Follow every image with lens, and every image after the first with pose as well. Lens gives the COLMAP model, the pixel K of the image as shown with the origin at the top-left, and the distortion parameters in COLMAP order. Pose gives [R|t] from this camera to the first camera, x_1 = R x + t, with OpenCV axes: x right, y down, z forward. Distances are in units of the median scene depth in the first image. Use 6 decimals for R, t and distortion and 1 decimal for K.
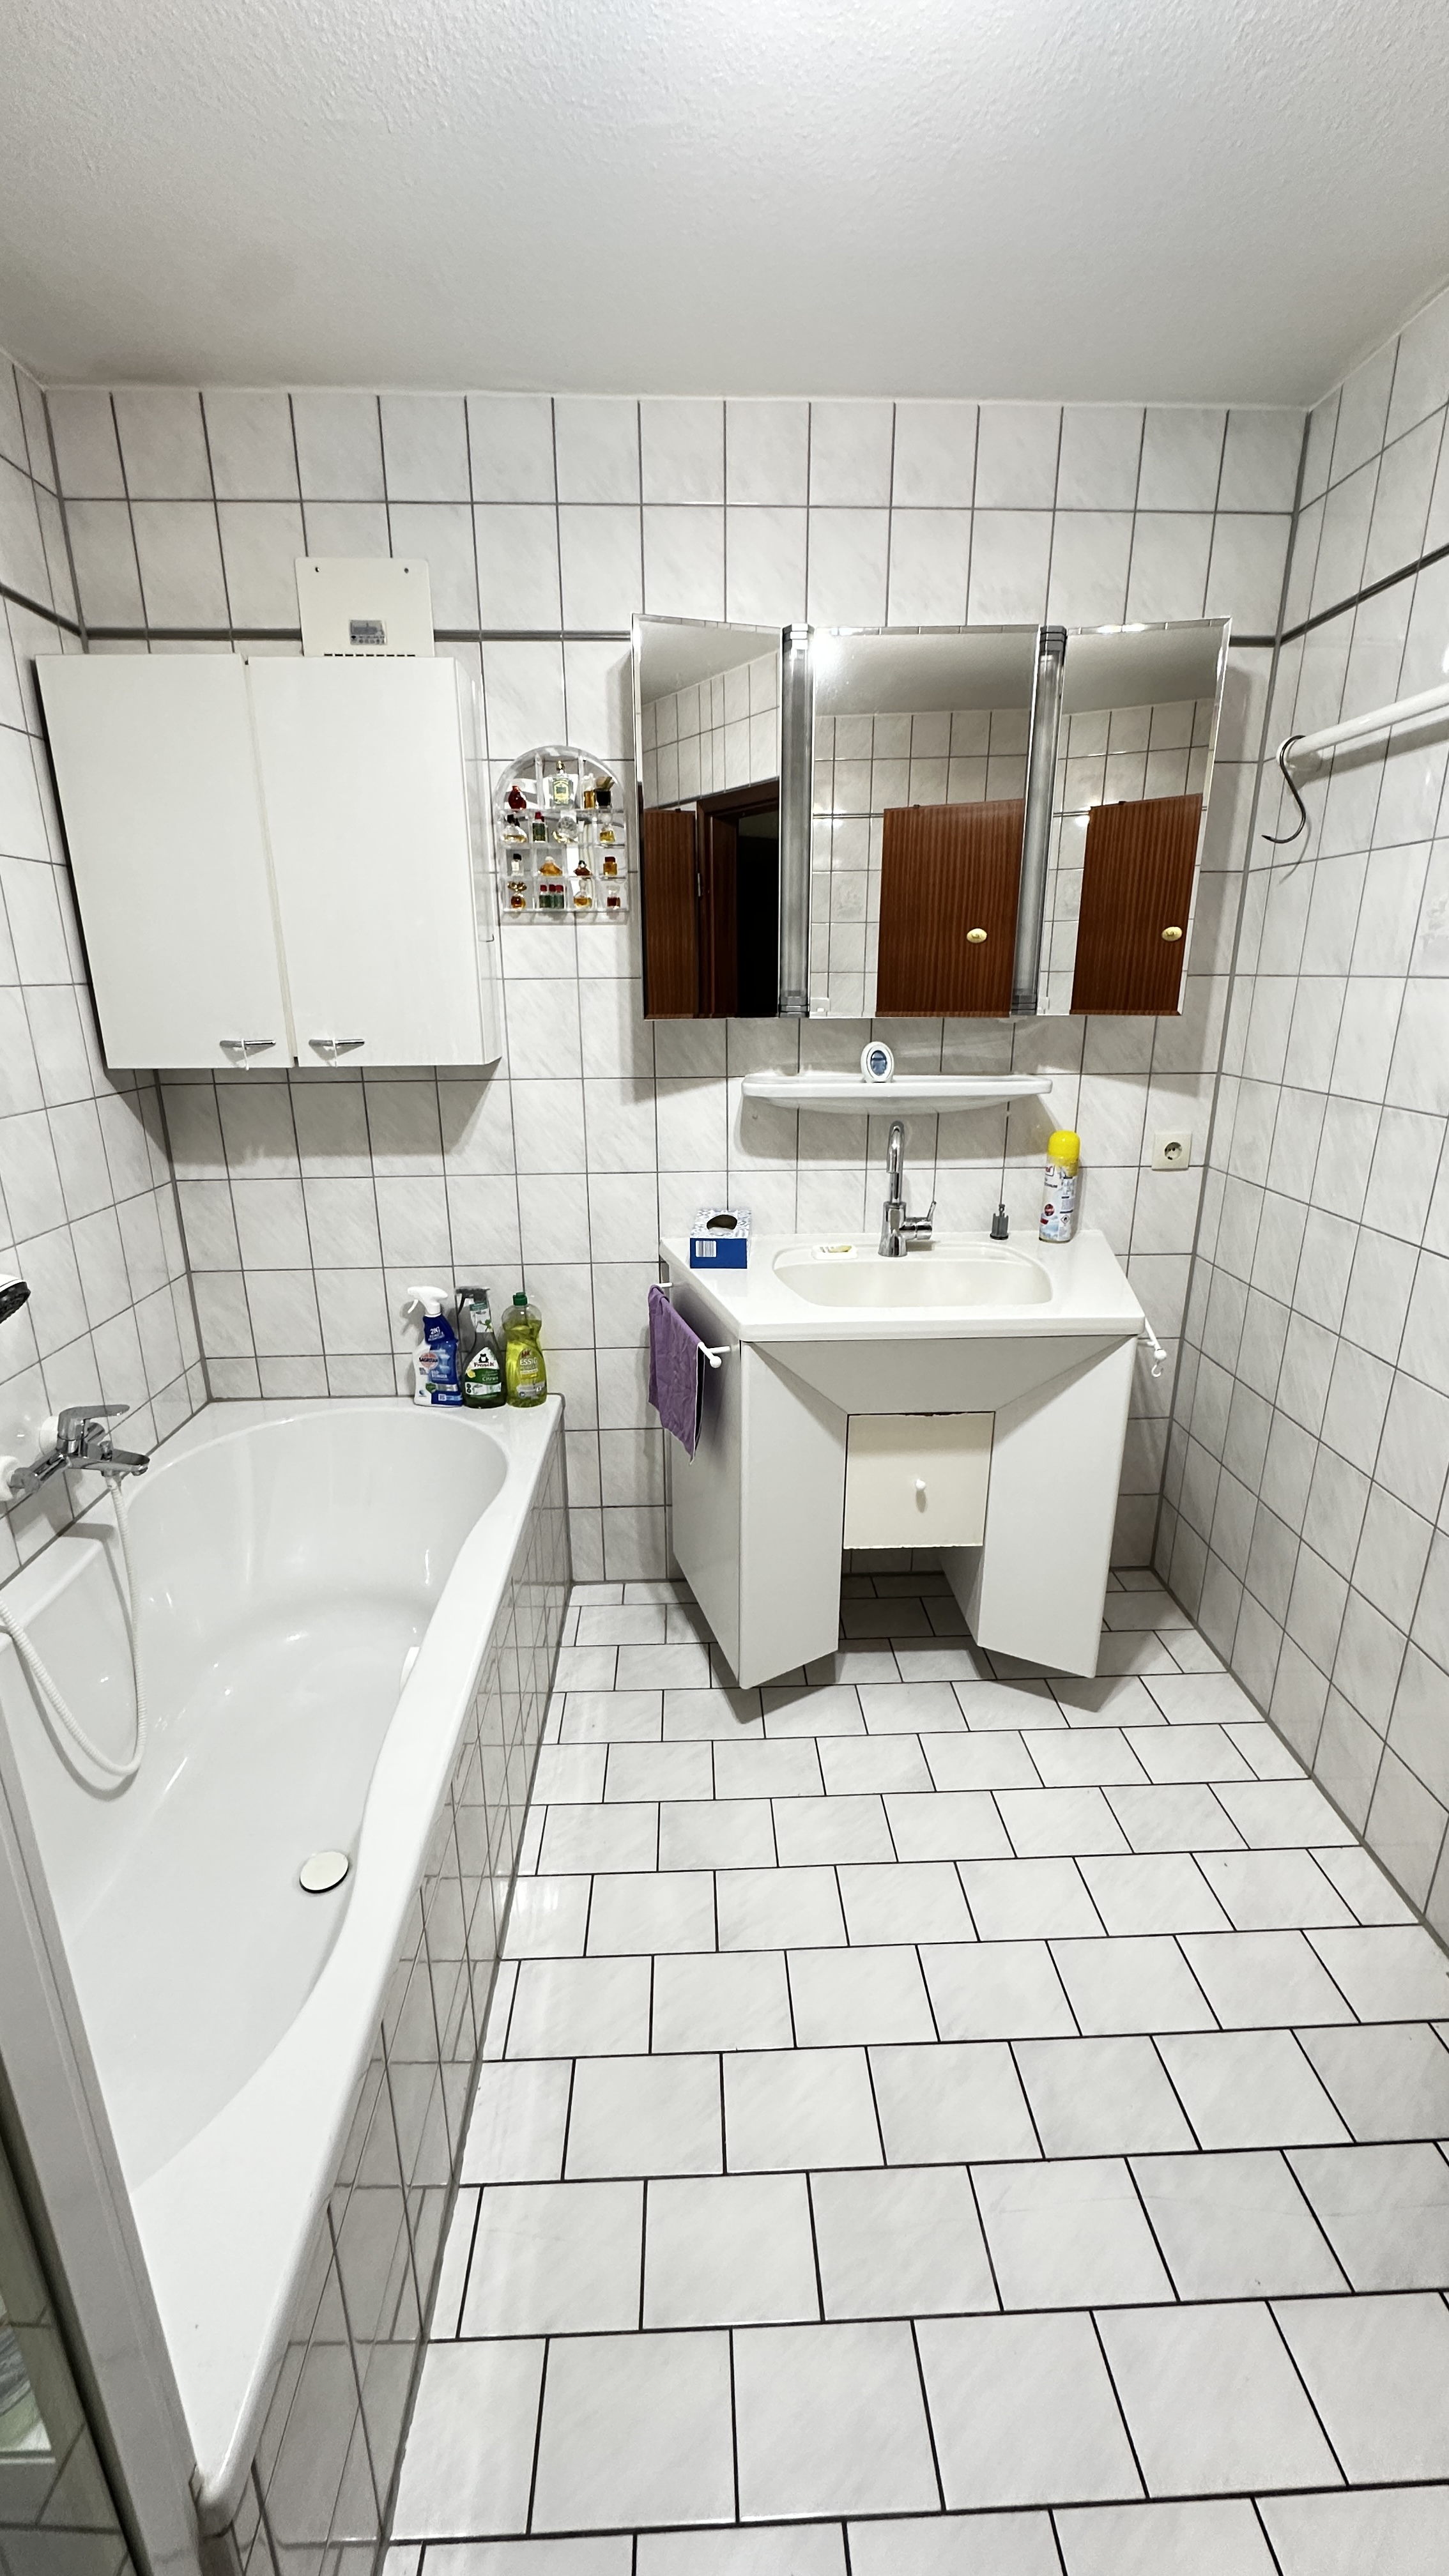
lens RADIAL K [[1030.7, 0, 719.2], [0, 1030.7, 1280.6], [0, 0, 1]] dist [0.001789, 0.000021]
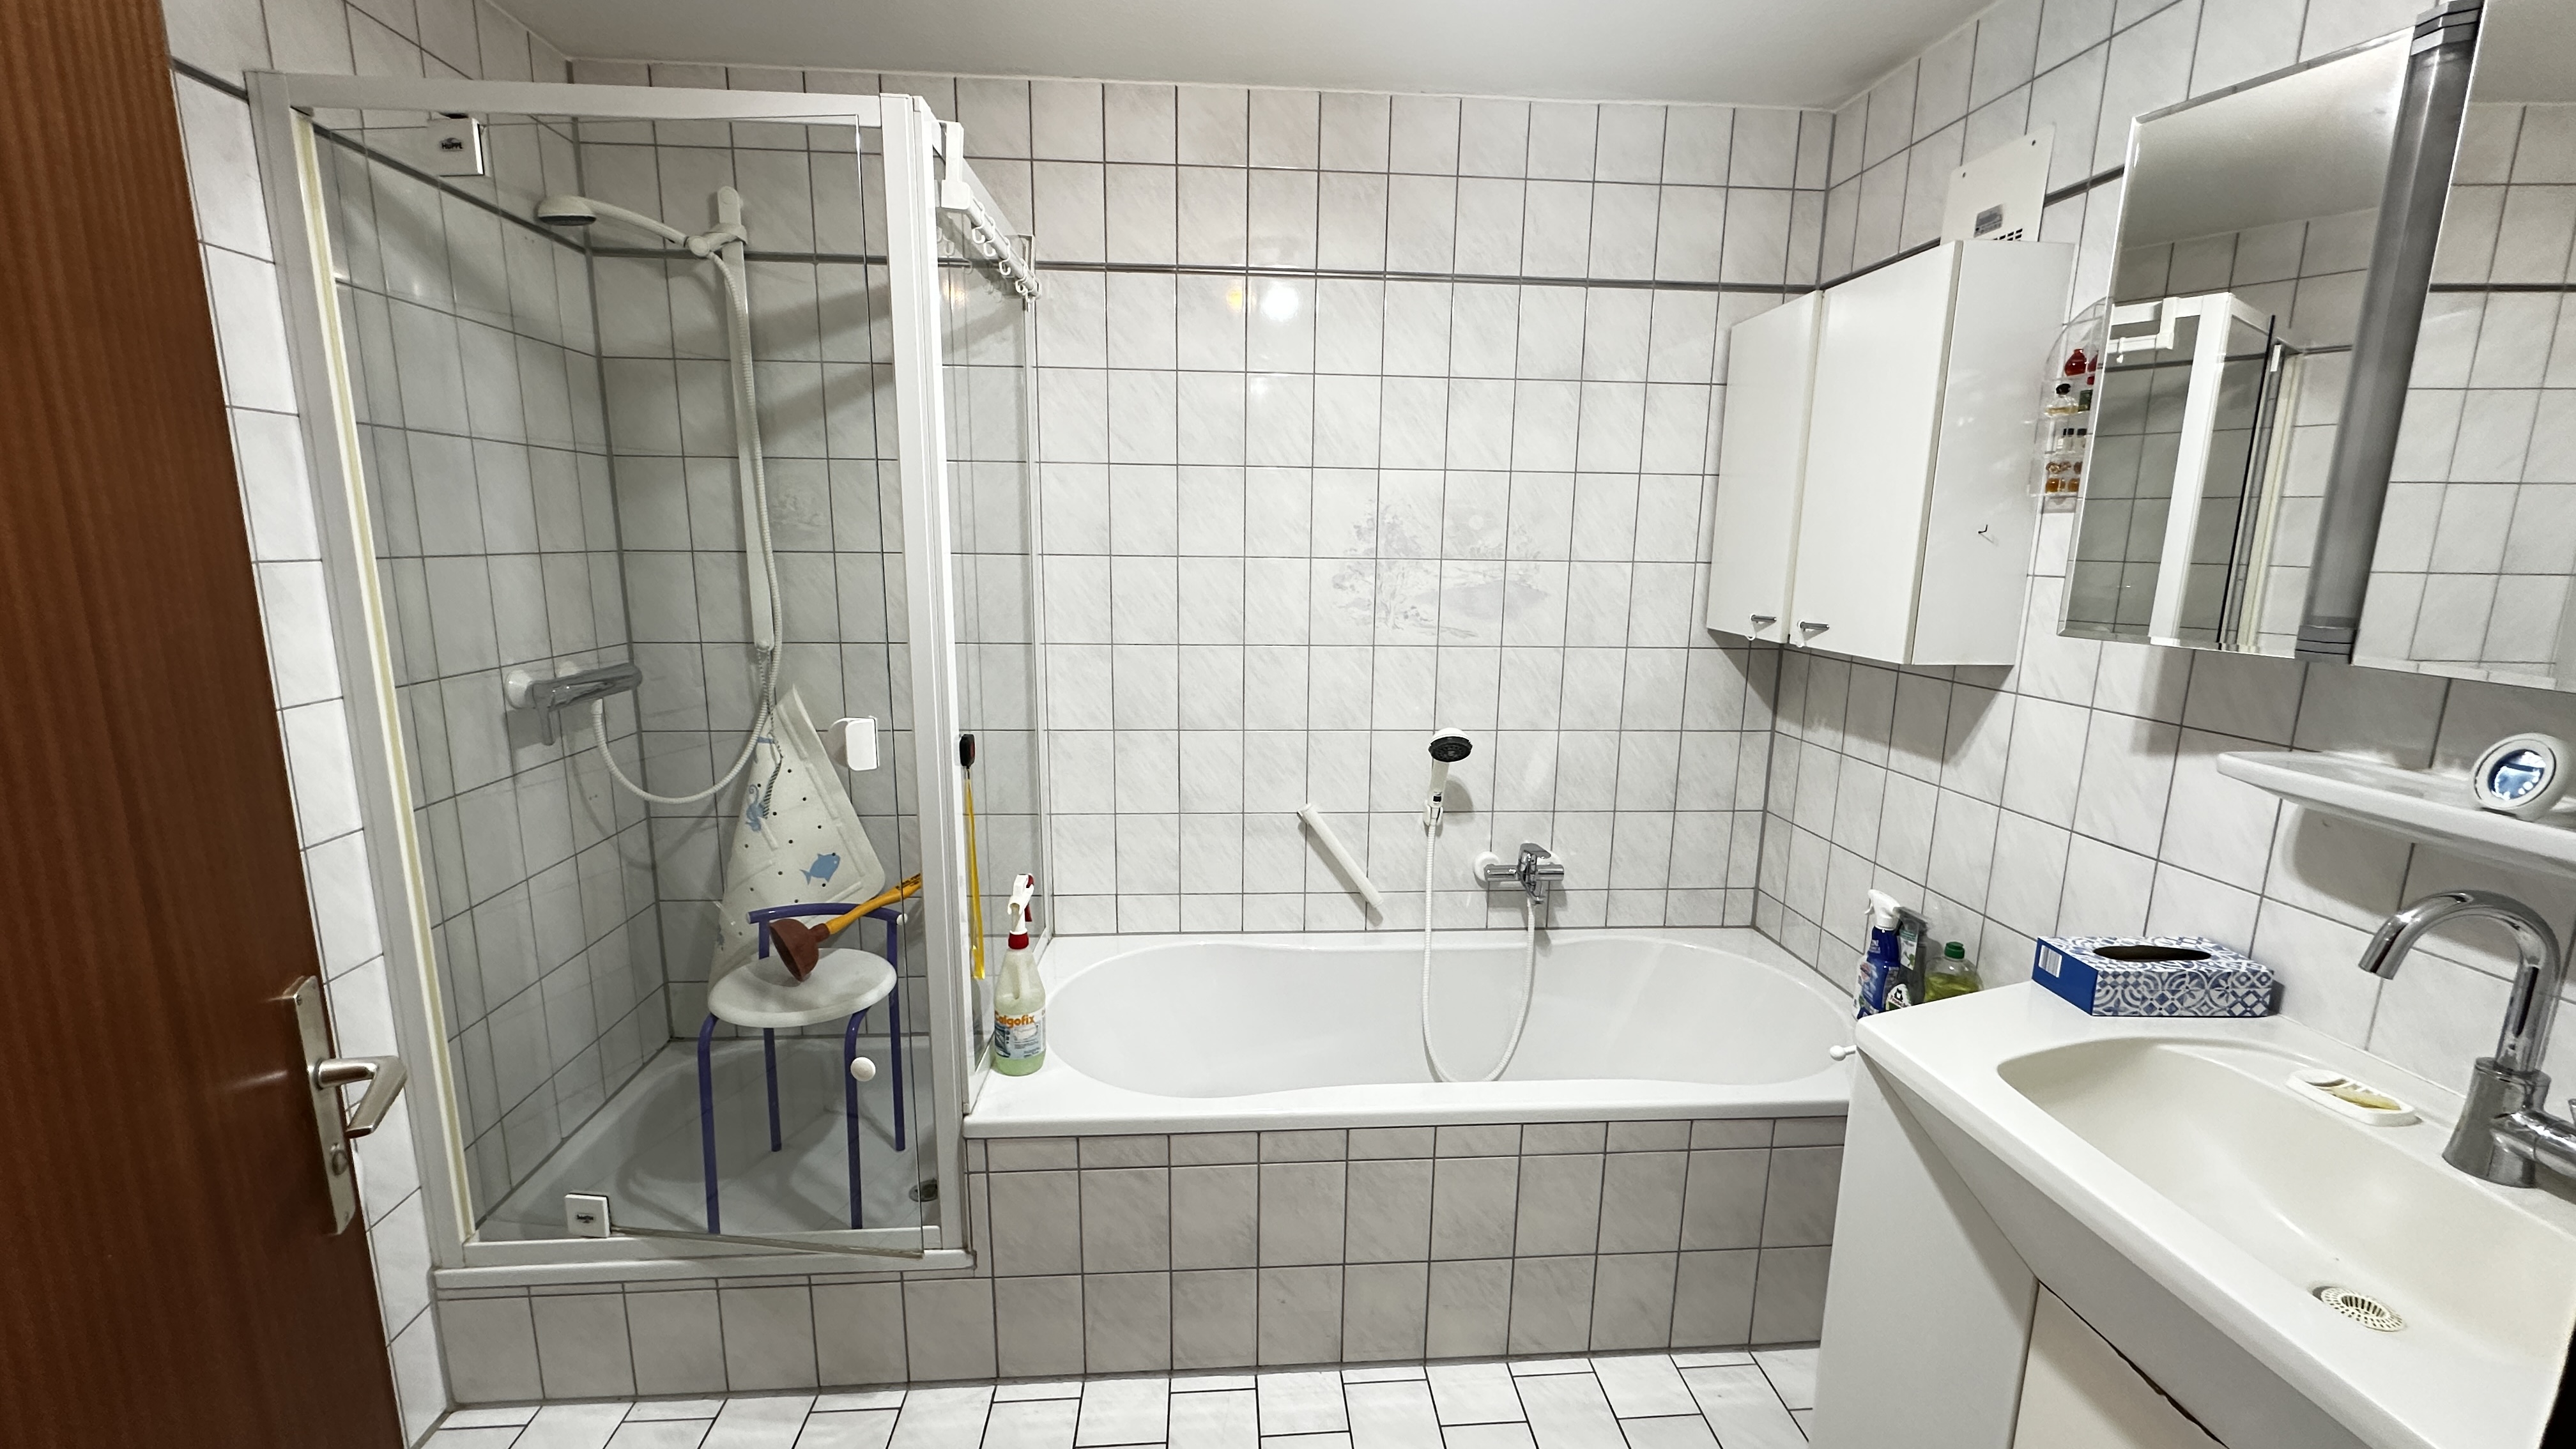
lens RADIAL K [[1030.7, 0, 1299.9], [0, 1030.7, 725.5], [0, 0, 1]] dist [0.001789, 0.000021]
pose [[0.063475, 0.190644, -0.979605, 0.571252], [-0.303954, 0.938643, 0.162977, -0.131223], [0.950570, 0.287409, 0.117527, 0.363726]]
